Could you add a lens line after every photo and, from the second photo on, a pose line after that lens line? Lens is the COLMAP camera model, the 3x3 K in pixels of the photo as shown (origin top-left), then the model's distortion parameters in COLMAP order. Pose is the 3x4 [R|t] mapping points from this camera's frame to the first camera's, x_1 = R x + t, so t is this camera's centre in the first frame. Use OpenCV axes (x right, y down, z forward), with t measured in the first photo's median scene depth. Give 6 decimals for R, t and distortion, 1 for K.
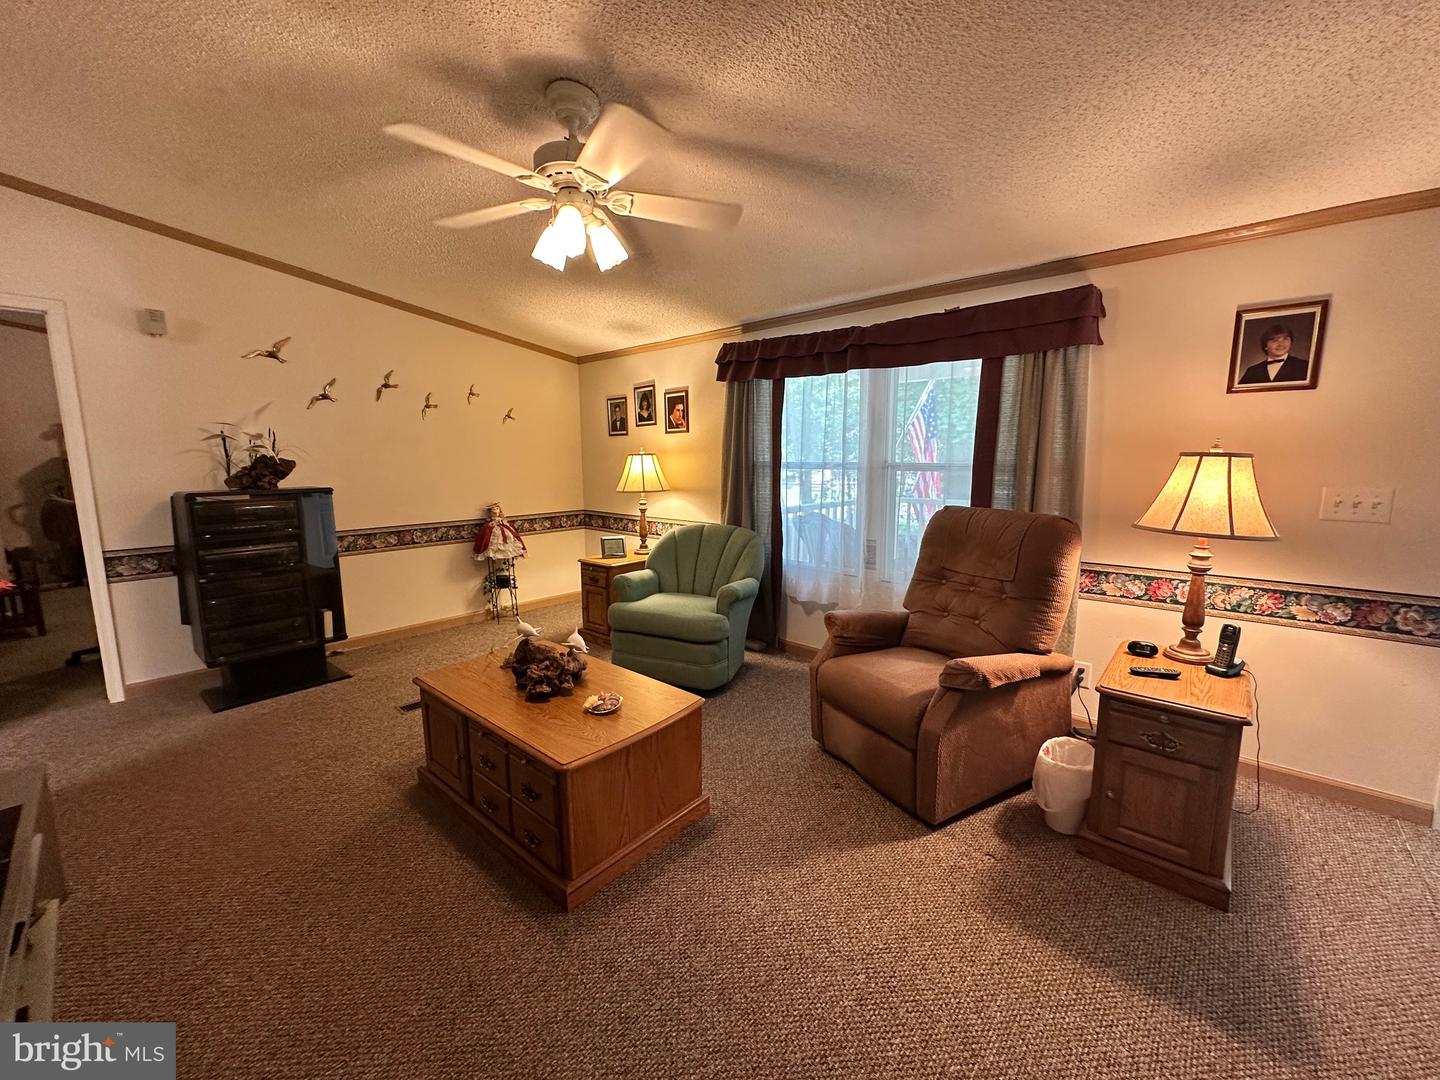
lens RADIAL K [[586.1, 0, 720.0], [0, 586.1, 540.0], [0, 0, 1]] dist [-0.000297, -0.000127]
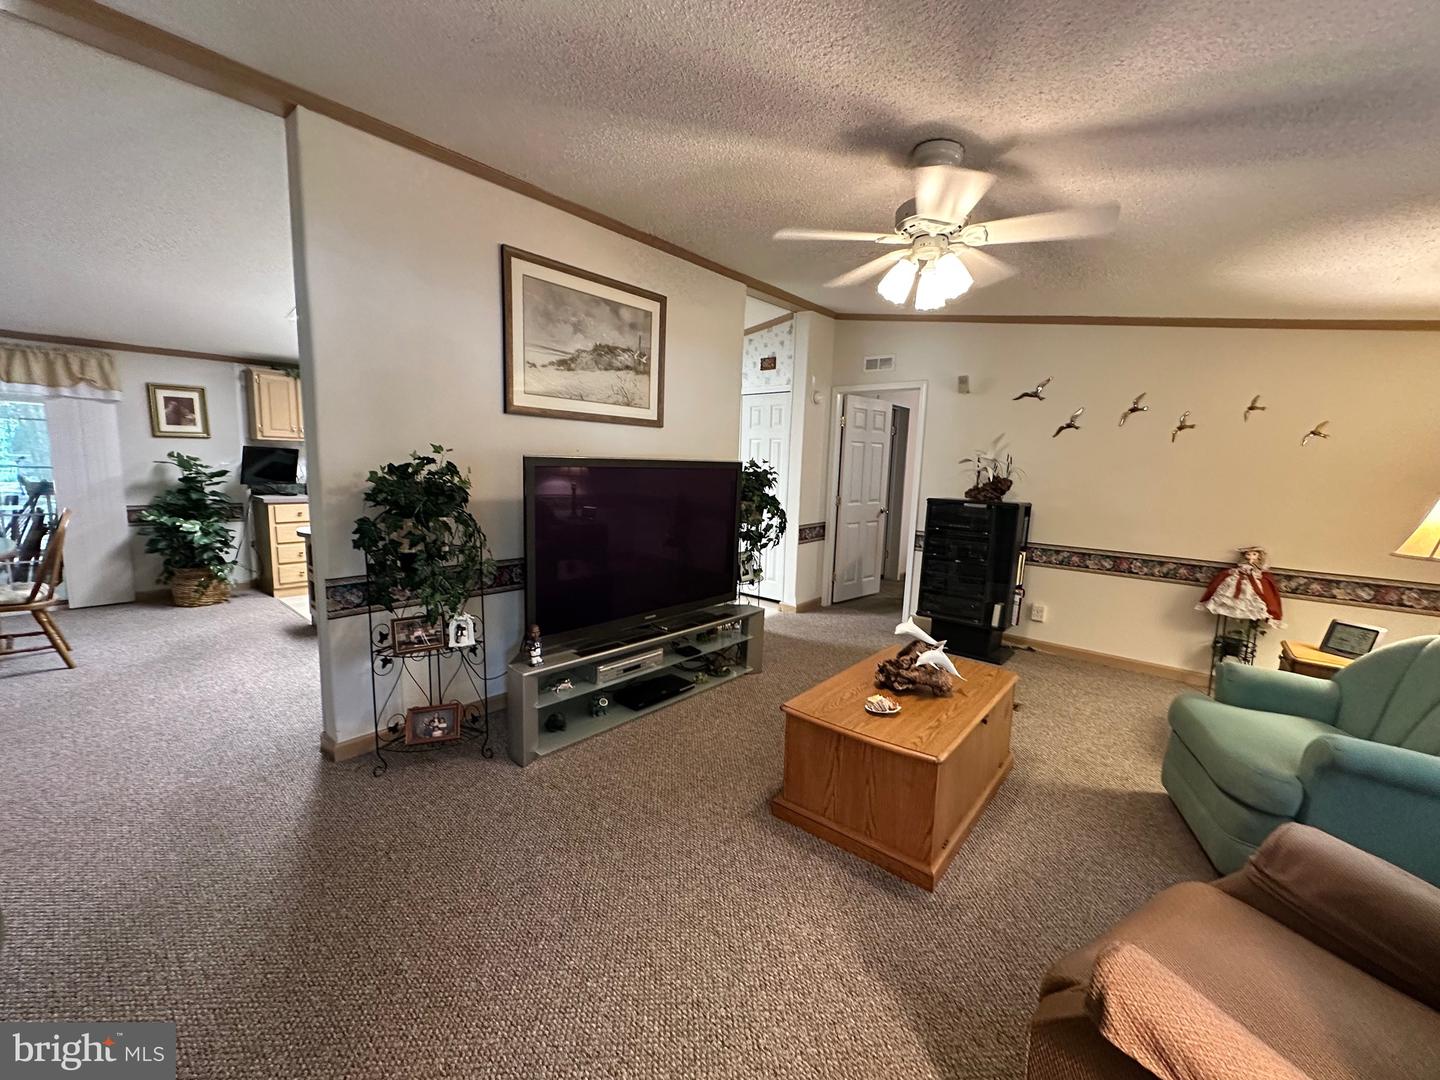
lens RADIAL K [[586.1, 0, 720.0], [0, 586.1, 540.0], [0, 0, 1]] dist [-0.000297, -0.000127]
pose [[0.004568, 0.136493, -0.990631, 0.439409], [-0.172411, 0.975913, 0.133670, -0.062413], [0.985015, 0.170185, 0.027991, 0.330938]]
